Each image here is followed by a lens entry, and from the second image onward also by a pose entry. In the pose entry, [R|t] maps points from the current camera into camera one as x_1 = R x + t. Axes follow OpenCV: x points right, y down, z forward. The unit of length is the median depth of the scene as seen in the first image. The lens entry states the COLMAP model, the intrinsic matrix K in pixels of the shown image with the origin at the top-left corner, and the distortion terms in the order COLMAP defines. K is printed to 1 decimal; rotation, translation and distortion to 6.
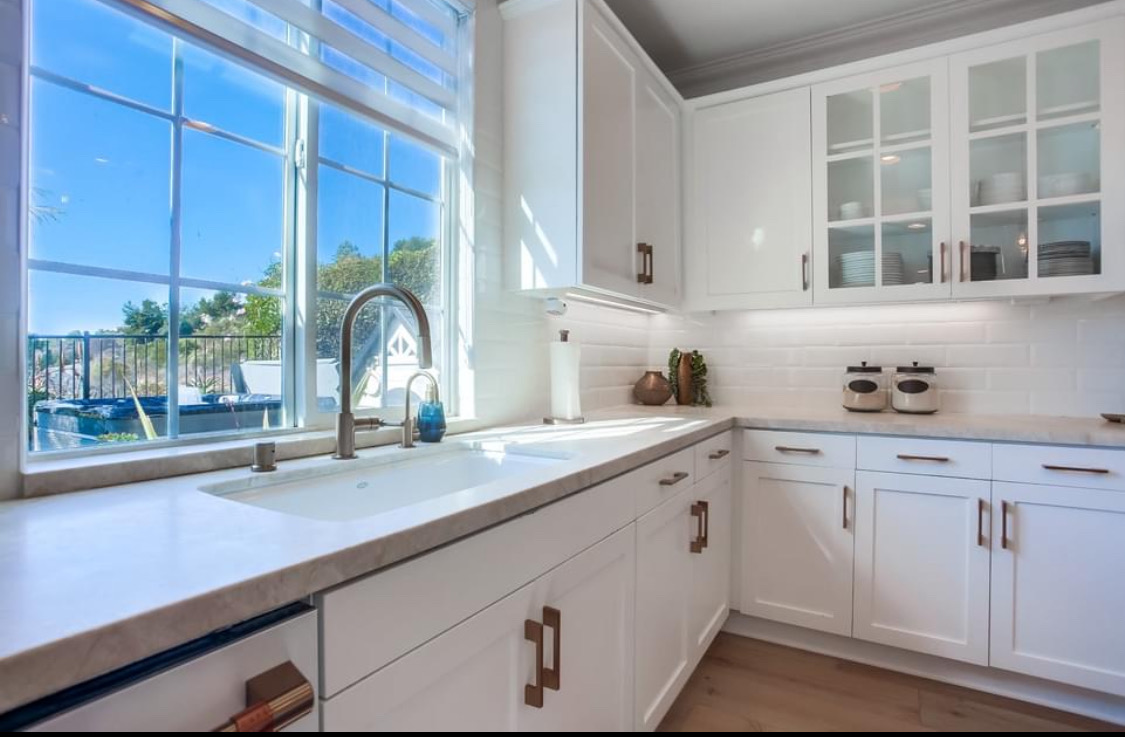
lens RADIAL K [[581.5, 0, 556.1], [0, 581.5, 359.7], [0, 0, 1]] dist [-0.048625, -0.000125]
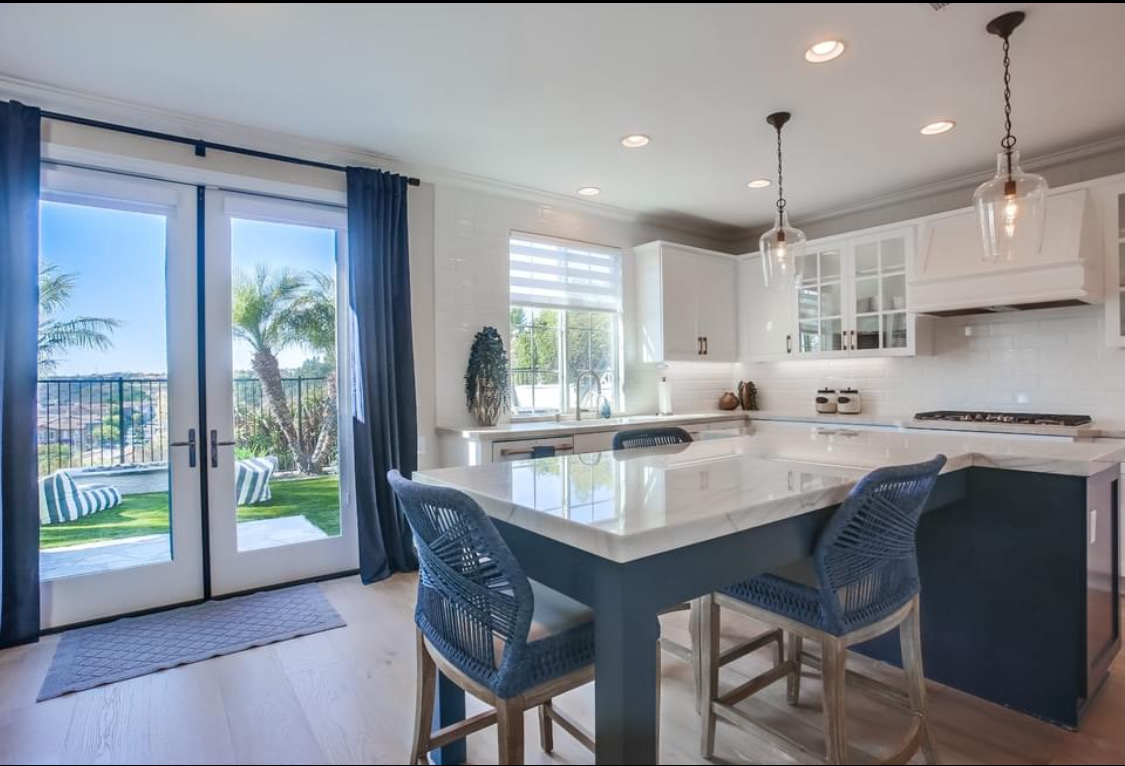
lens RADIAL K [[570.3, 0, 559.9], [0, 570.3, 382.9], [0, 0, 1]] dist [0.000584, 0.000031]
pose [[0.924427, -0.013934, -0.381103, 0.473065], [0.017540, 0.999828, 0.005989, -0.043280], [0.380954, -0.012221, 0.924513, -1.237917]]
